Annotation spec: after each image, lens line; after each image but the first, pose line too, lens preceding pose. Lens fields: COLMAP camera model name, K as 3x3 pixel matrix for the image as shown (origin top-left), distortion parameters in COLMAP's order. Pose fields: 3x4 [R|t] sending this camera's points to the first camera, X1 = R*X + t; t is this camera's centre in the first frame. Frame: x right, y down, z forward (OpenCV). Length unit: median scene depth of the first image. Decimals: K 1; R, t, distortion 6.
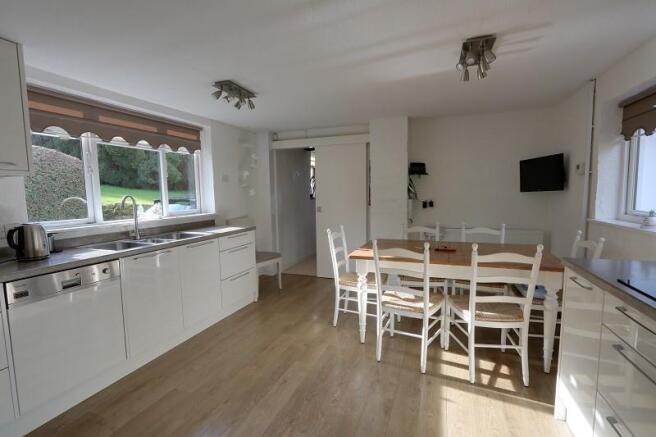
lens RADIAL K [[305.2, 0, 332.1], [0, 305.2, 220.4], [0, 0, 1]] dist [-0.016508, -0.000323]
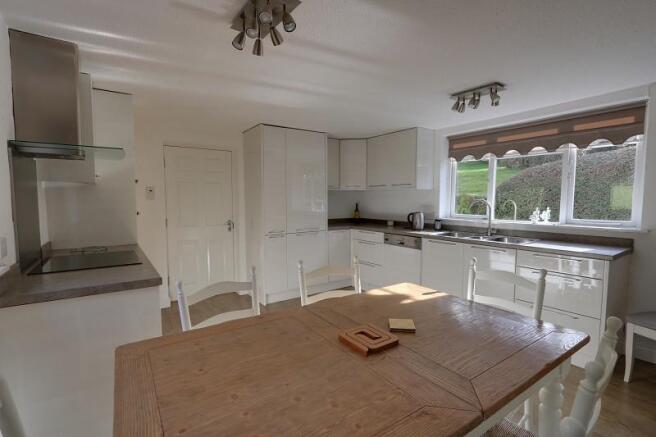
lens RADIAL K [[305.2, 0, 328.0], [0, 305.2, 218.7], [0, 0, 1]] dist [-0.016508, -0.000323]
pose [[-0.578176, 0.067518, -0.813114, 0.692031], [-0.067531, 0.989191, 0.130157, -0.116697], [0.813113, 0.130164, -0.567367, 1.117664]]
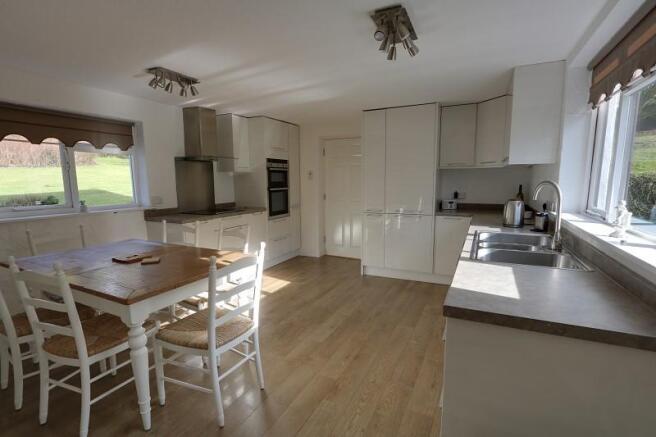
lens RADIAL K [[305.2, 0, 328.0], [0, 305.2, 220.3], [0, 0, 1]] dist [-0.016508, -0.000323]
pose [[-0.992032, 0.007182, 0.125783, -0.229836], [0.035820, 0.973251, 0.226933, -0.159787], [-0.120788, 0.229631, -0.965754, 1.610257]]
